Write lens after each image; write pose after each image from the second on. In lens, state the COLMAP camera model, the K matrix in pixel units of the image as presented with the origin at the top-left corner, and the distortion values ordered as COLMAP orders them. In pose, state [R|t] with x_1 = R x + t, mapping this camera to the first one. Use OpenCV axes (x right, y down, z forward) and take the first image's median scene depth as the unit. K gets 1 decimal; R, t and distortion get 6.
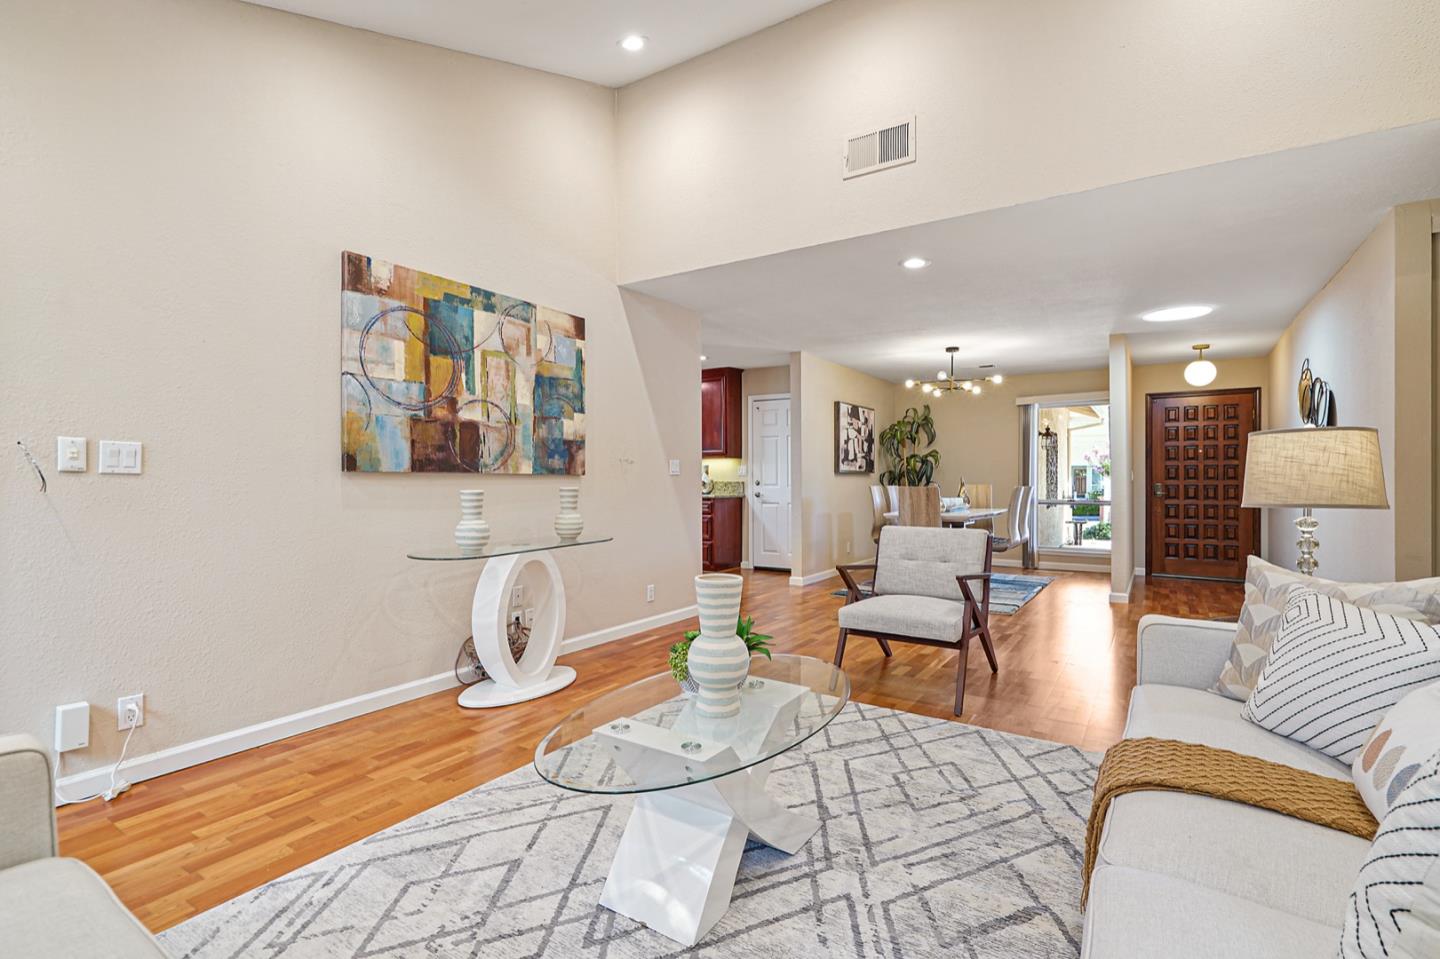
lens RADIAL K [[680.0, 0, 713.2], [0, 680.0, 483.0], [0, 0, 1]] dist [-0.000361, 0.000687]
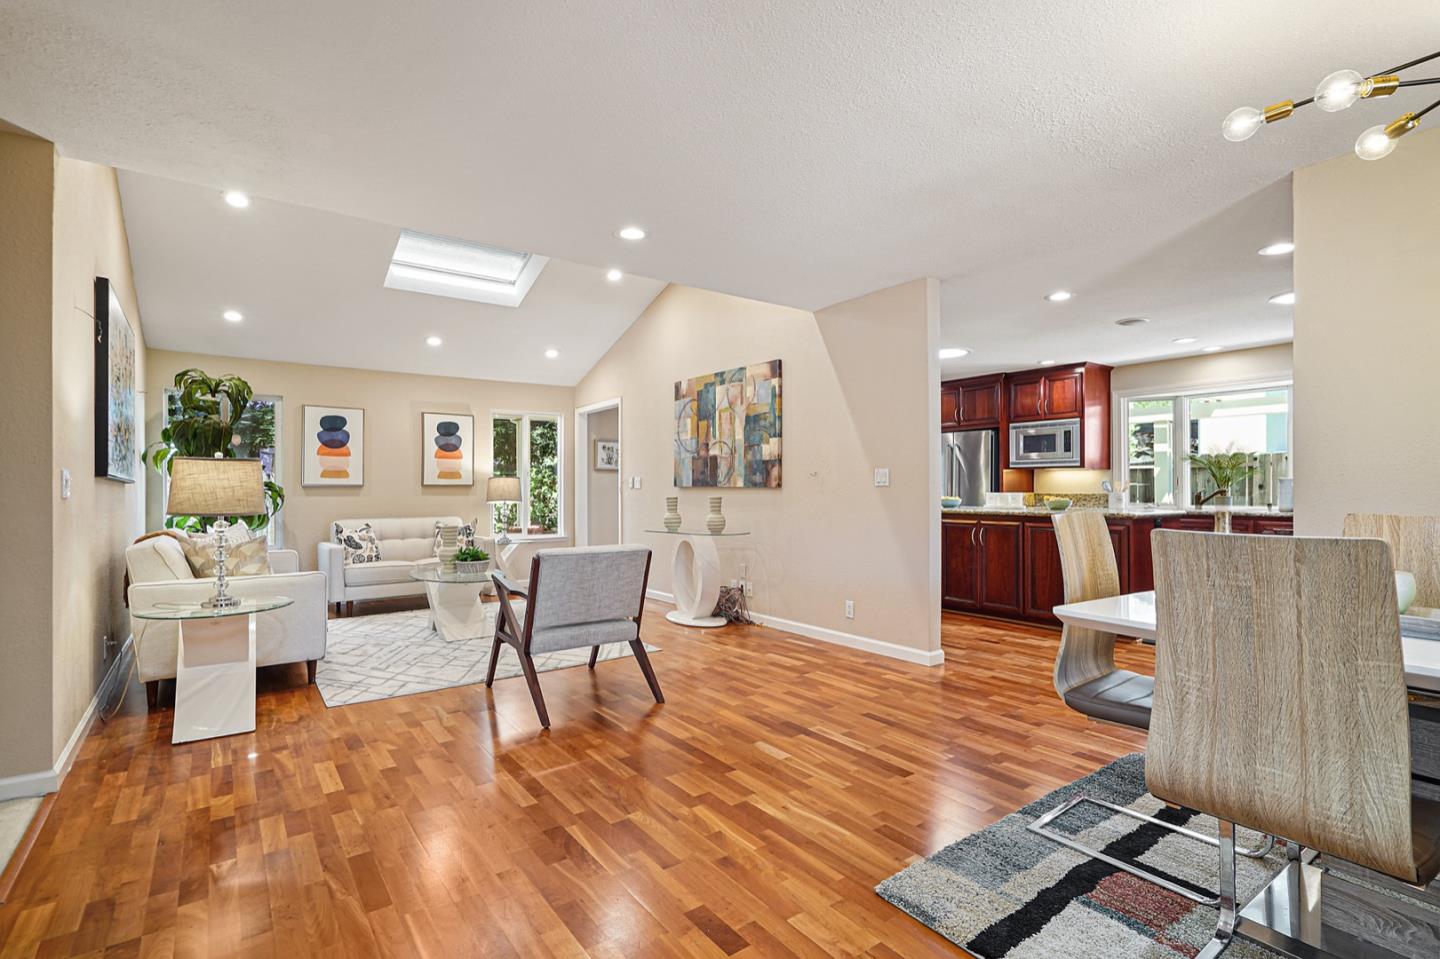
lens RADIAL K [[680.0, 0, 721.2], [0, 680.0, 489.9], [0, 0, 1]] dist [-0.000361, 0.000687]
pose [[-0.340968, 0.001826, -0.940073, 1.027567], [-0.004910, 0.999981, 0.003724, -0.011638], [0.940062, 0.005886, -0.340953, 1.364006]]
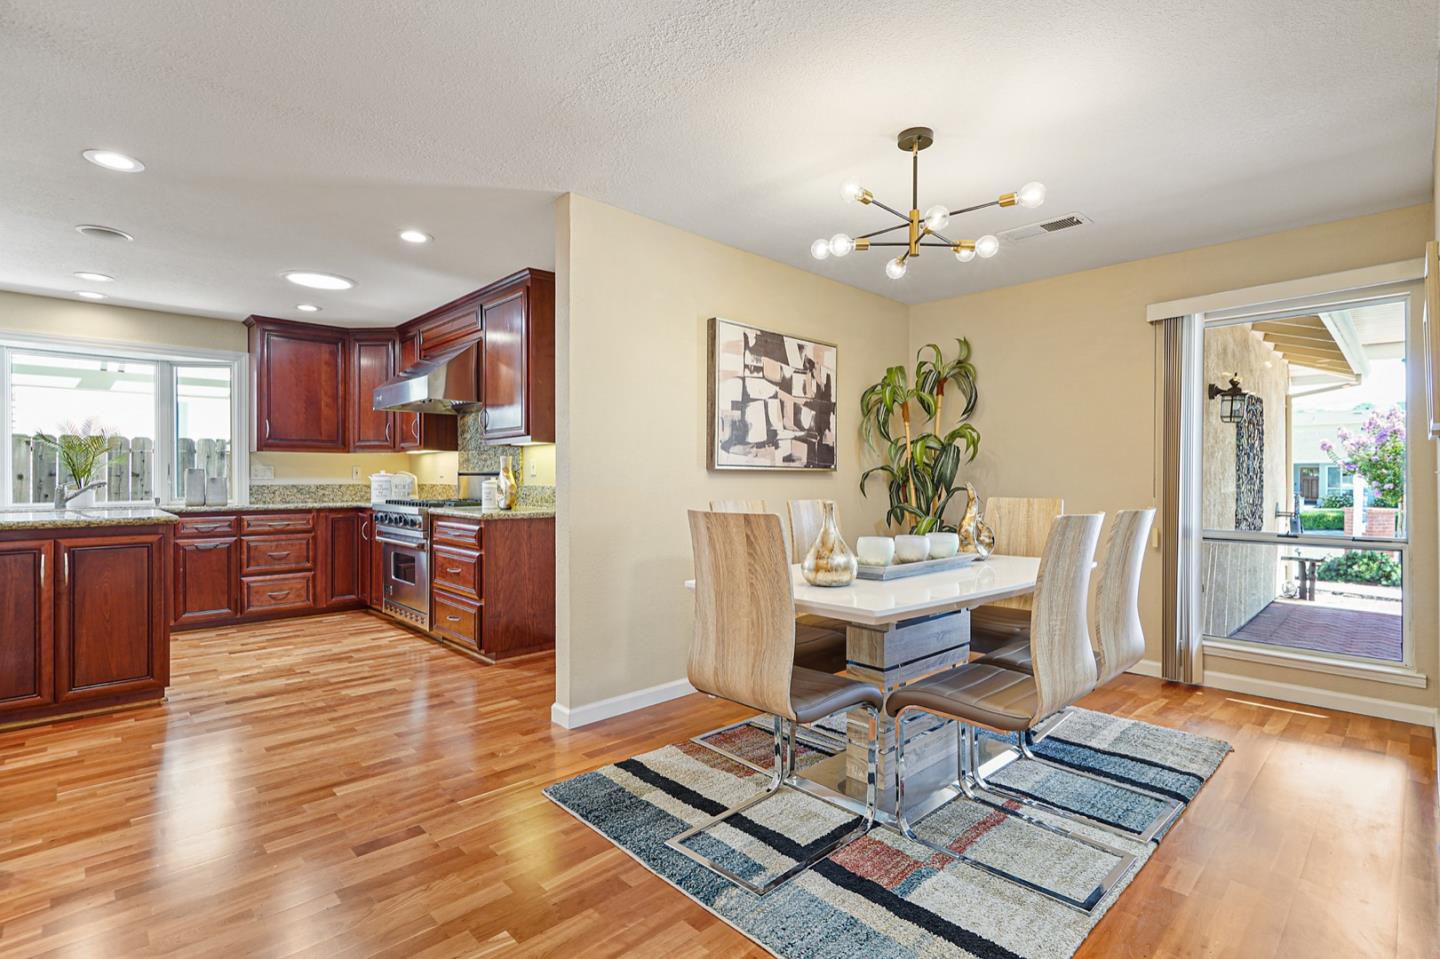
lens RADIAL K [[680.0, 0, 721.9], [0, 680.0, 478.0], [0, 0, 1]] dist [-0.000361, 0.000687]
pose [[0.976324, 0.001939, -0.216304, 0.532870], [-0.003472, 0.999971, -0.006706, -0.011766], [0.216284, 0.007298, 0.976303, 0.990663]]
